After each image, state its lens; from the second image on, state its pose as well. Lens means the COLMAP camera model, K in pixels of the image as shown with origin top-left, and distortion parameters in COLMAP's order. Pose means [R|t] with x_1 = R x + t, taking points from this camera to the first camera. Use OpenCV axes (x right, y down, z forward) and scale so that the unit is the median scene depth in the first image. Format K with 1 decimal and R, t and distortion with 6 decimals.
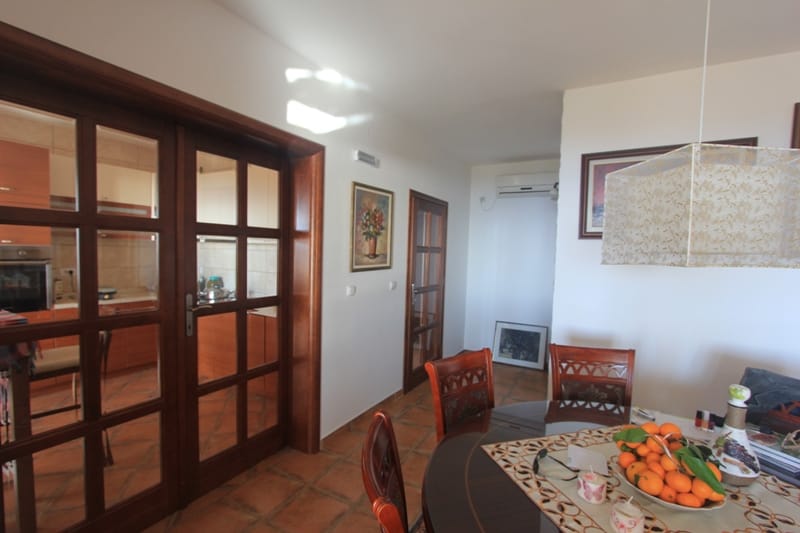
lens RADIAL K [[370.4, 0, 398.0], [0, 370.4, 264.0], [0, 0, 1]] dist [0.002406, 0.000686]
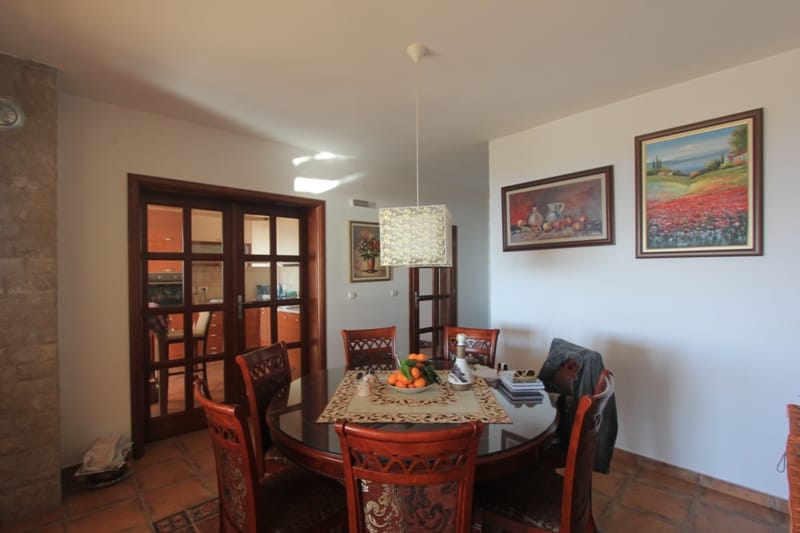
lens RADIAL K [[370.4, 0, 401.7], [0, 370.4, 271.2], [0, 0, 1]] dist [0.002406, 0.000686]
pose [[0.951439, -0.036020, -0.305721, 0.553625], [0.024796, 0.998871, -0.040520, 0.044439], [0.306836, 0.030972, 0.951258, -0.347574]]
